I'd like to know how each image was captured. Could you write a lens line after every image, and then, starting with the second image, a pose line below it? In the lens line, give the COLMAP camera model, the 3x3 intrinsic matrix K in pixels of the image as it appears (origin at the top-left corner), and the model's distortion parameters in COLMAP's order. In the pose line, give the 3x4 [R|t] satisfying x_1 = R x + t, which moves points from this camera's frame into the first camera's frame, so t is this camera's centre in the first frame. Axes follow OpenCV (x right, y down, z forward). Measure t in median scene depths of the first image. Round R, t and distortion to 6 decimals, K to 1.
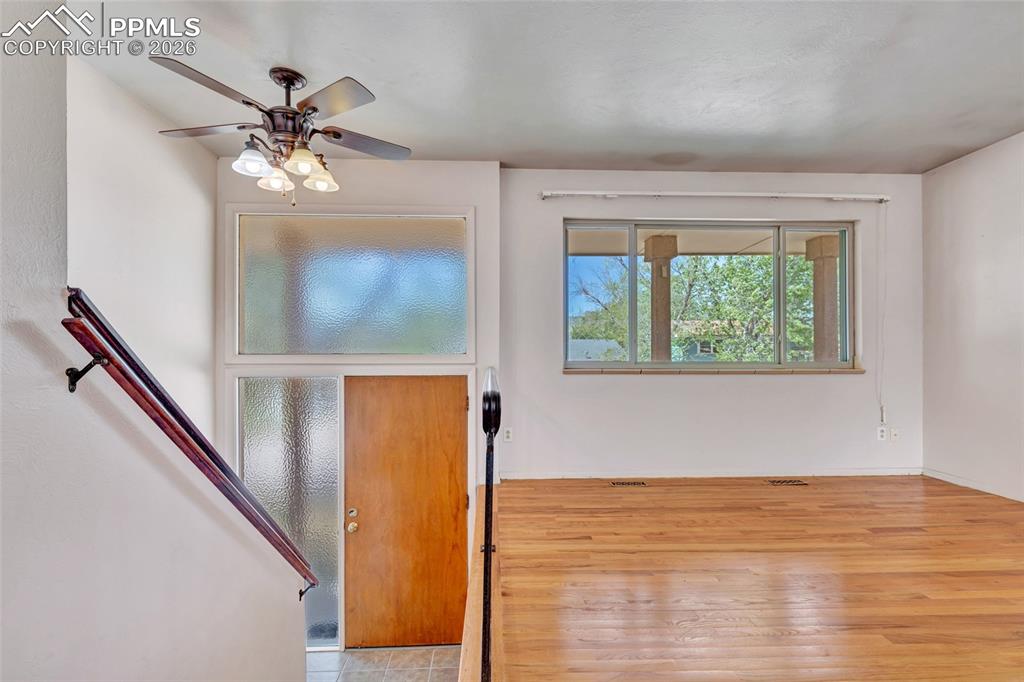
lens RADIAL K [[469.9, 0, 509.5], [0, 469.9, 351.8], [0, 0, 1]] dist [0.002593, 0.000222]
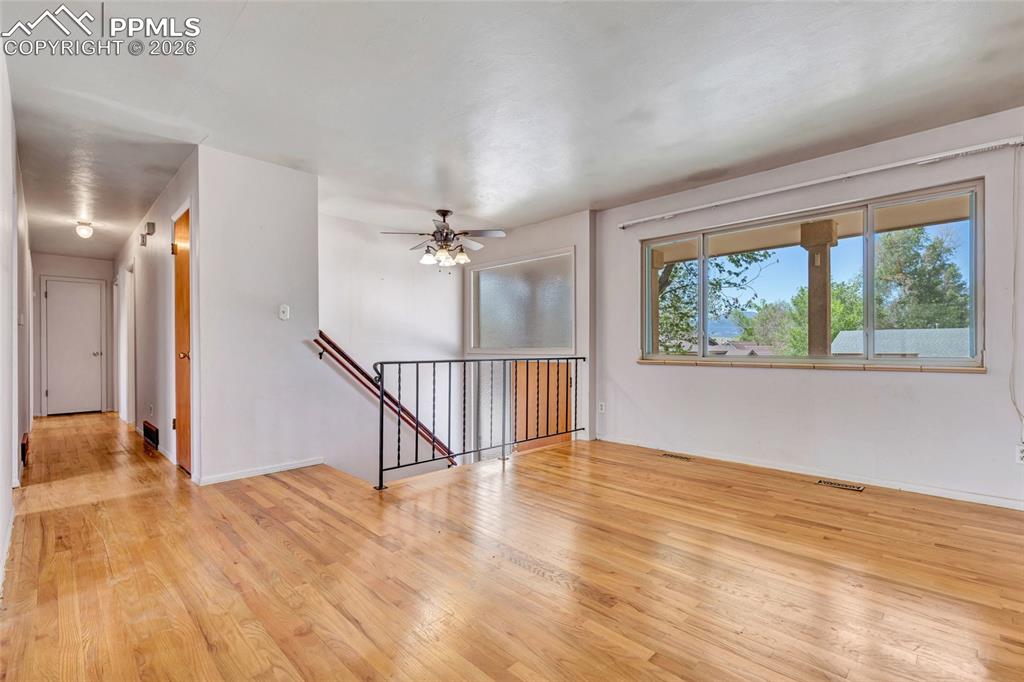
lens RADIAL K [[462.8, 0, 514.2], [0, 462.8, 346.7], [0, 0, 1]] dist [0.004483, 0.000139]
pose [[0.680416, -0.002550, -0.732822, 0.994271], [0.004671, 0.999989, 0.000858, -0.002138], [0.732812, -0.004007, 0.680420, -0.119374]]
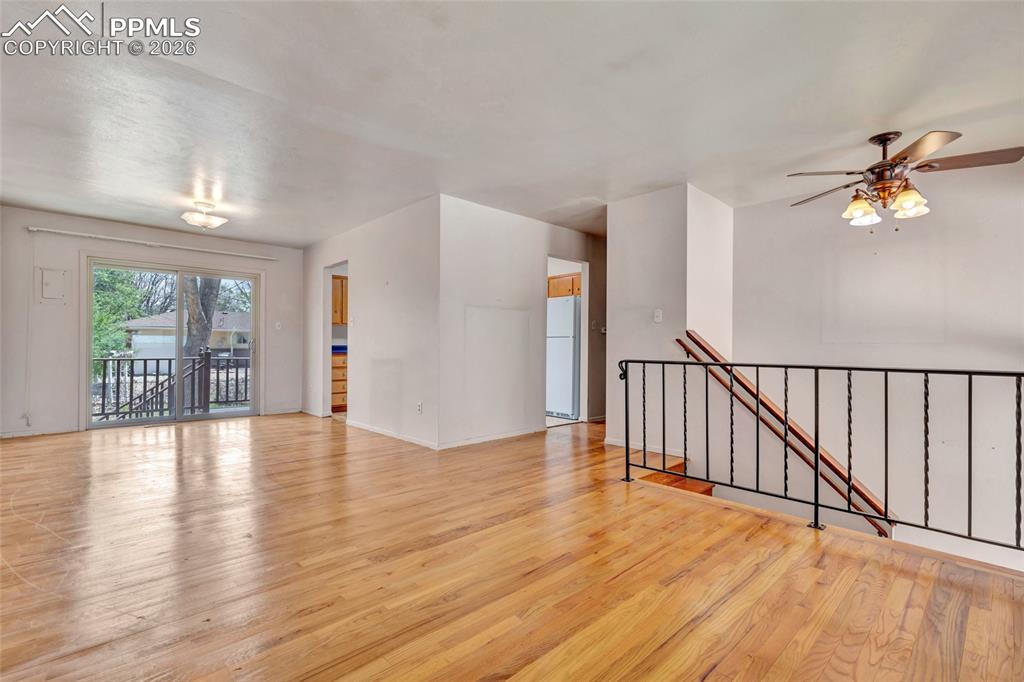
lens RADIAL K [[462.8, 0, 514.2], [0, 462.8, 346.7], [0, 0, 1]] dist [0.004483, 0.000139]
pose [[-0.750412, -0.007385, -0.660929, 0.950241], [-0.003915, 0.999970, -0.006729, 0.008602], [0.660959, -0.002462, -0.750418, 1.065862]]
